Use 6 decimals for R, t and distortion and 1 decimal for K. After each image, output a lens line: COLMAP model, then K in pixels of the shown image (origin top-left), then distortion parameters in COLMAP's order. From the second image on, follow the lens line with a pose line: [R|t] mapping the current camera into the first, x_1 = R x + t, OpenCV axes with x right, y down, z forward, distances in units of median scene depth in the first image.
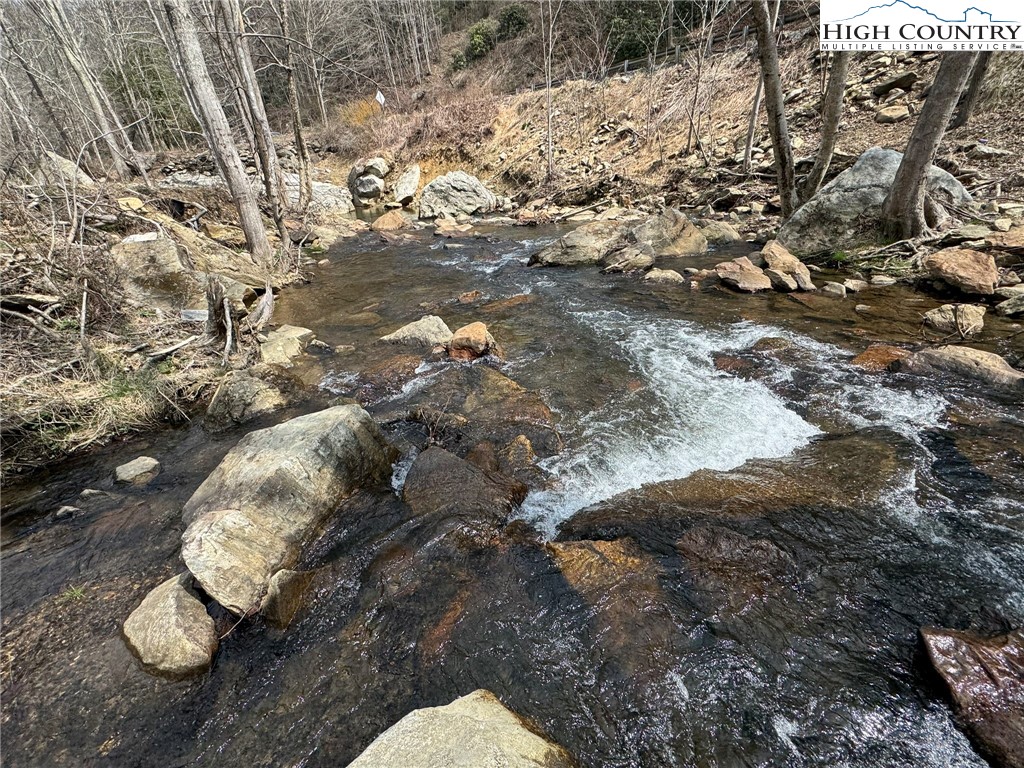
lens RADIAL K [[442.9, 0, 515.5], [0, 442.9, 384.1], [0, 0, 1]] dist [-0.003294, -0.000685]
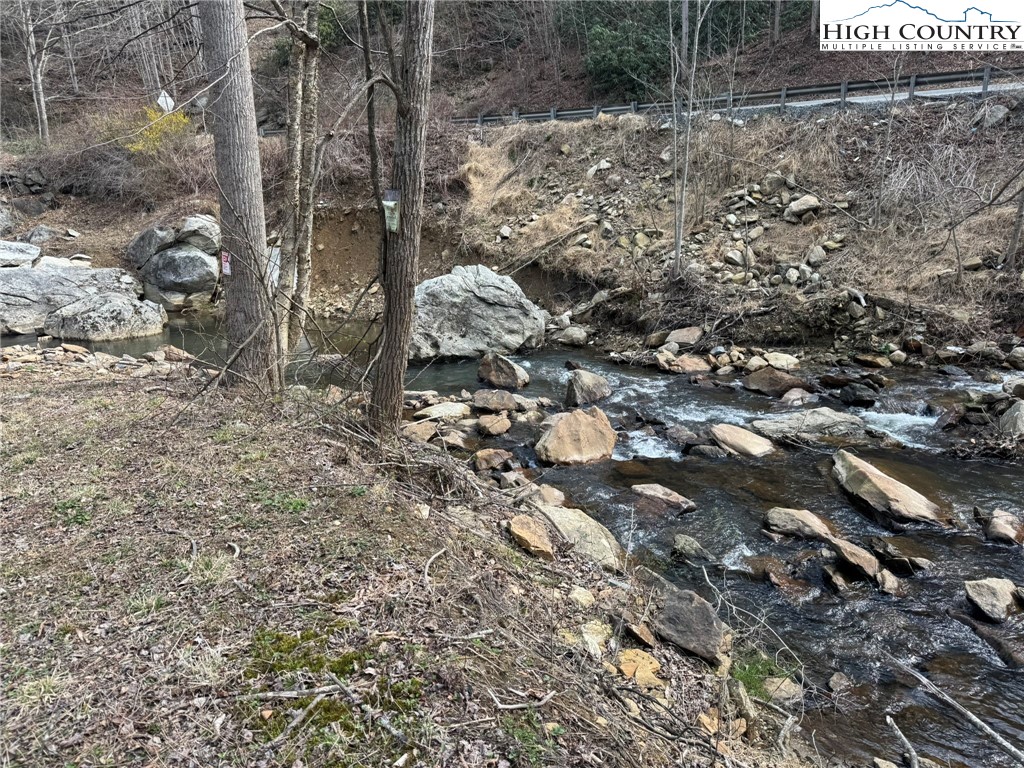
lens RADIAL K [[716.0, 0, 517.1], [0, 716.0, 392.4], [0, 0, 1]] dist [0.003470, -0.009584]
pose [[0.947478, -0.030886, 0.318327, -0.245386], [0.097798, 0.975629, -0.196427, -0.133786], [-0.304502, 0.217242, 0.927407, 0.207337]]
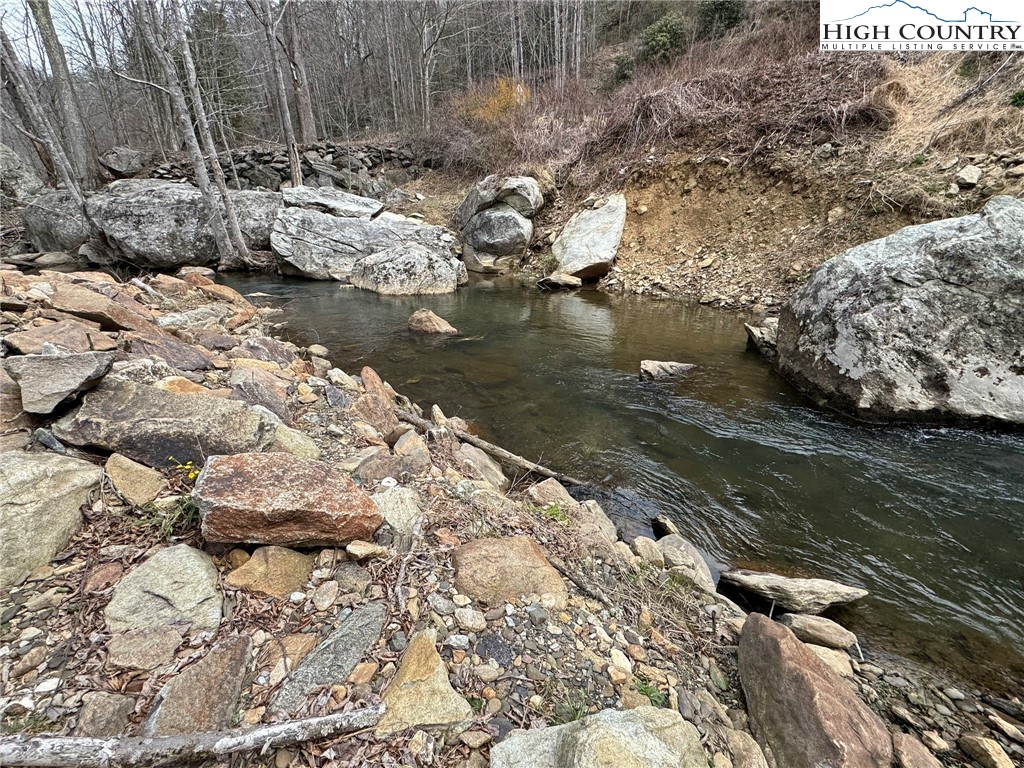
lens RADIAL K [[442.9, 0, 515.5], [0, 442.9, 384.1], [0, 0, 1]] dist [-0.003294, -0.000685]
pose [[0.985041, 0.126090, -0.117456, -0.242457], [-0.138084, 0.985331, -0.100276, -0.246758], [0.103089, 0.114995, 0.988002, 0.565146]]
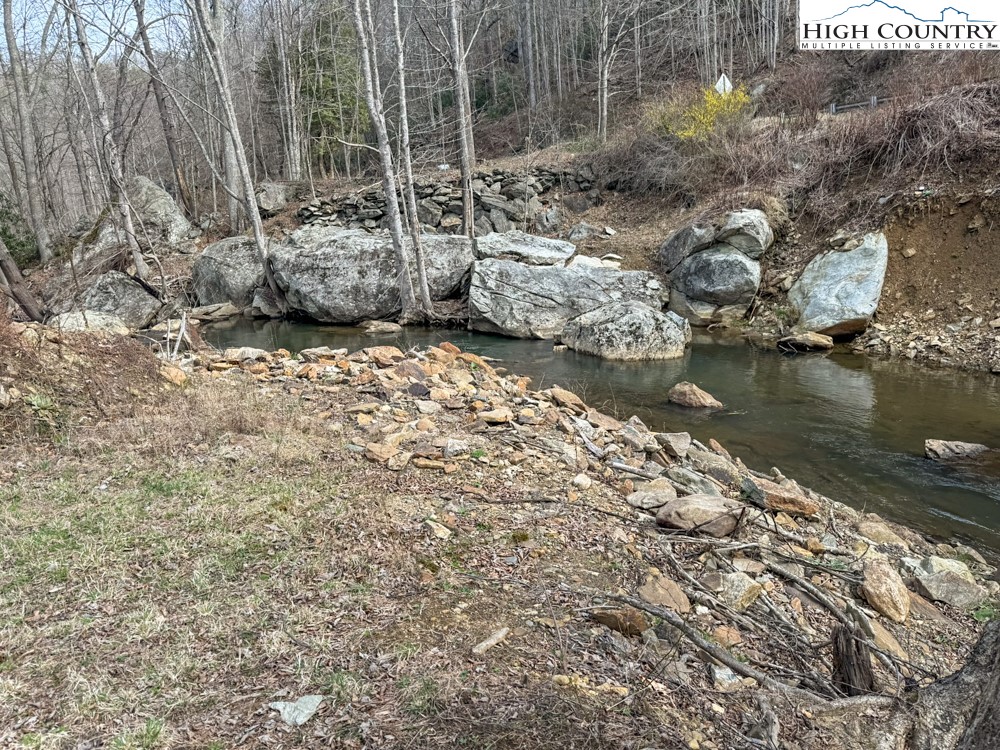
lens RADIAL K [[699.2, 0, 504.9], [0, 699.2, 383.2], [0, 0, 1]] dist [0.003470, -0.009584]
pose [[0.927517, 0.124073, -0.352588, -0.281306], [-0.194375, 0.965827, -0.171456, -0.216764], [0.319266, 0.227562, 0.919937, 0.399570]]
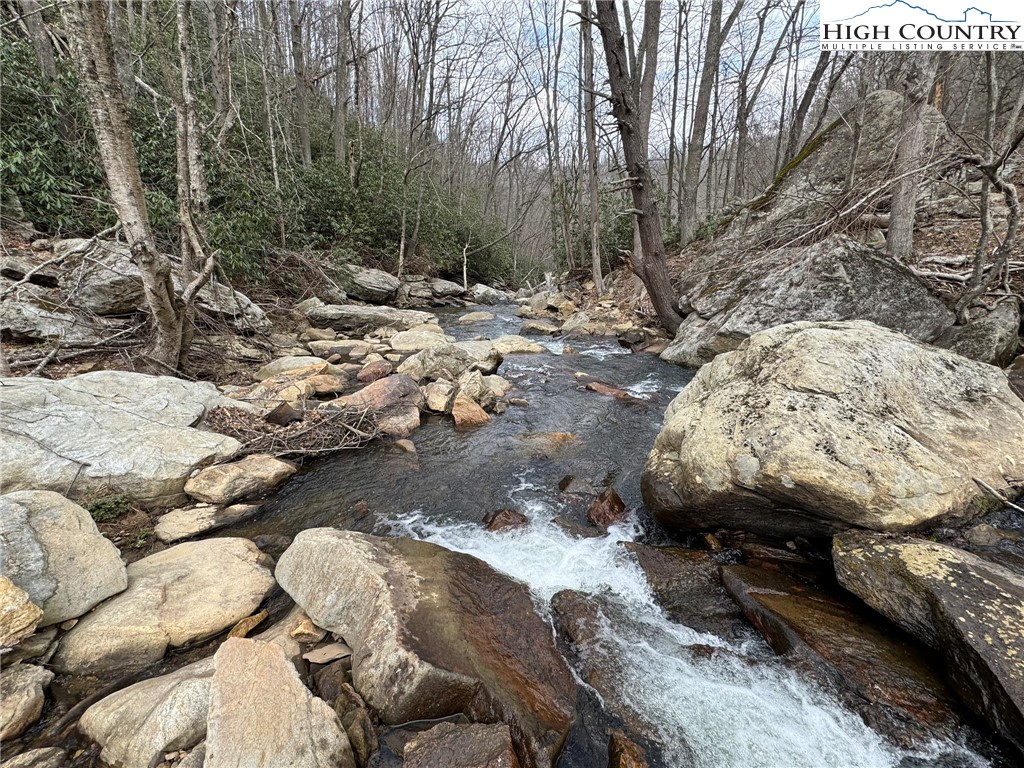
lens RADIAL K [[442.9, 0, 515.5], [0, 442.9, 384.1], [0, 0, 1]] dist [-0.003294, -0.000685]
pose [[0.305824, 0.329530, -0.893242, -0.834890], [-0.453441, 0.875369, 0.167689, -0.286508], [0.837175, 0.353749, 0.417132, 0.763864]]
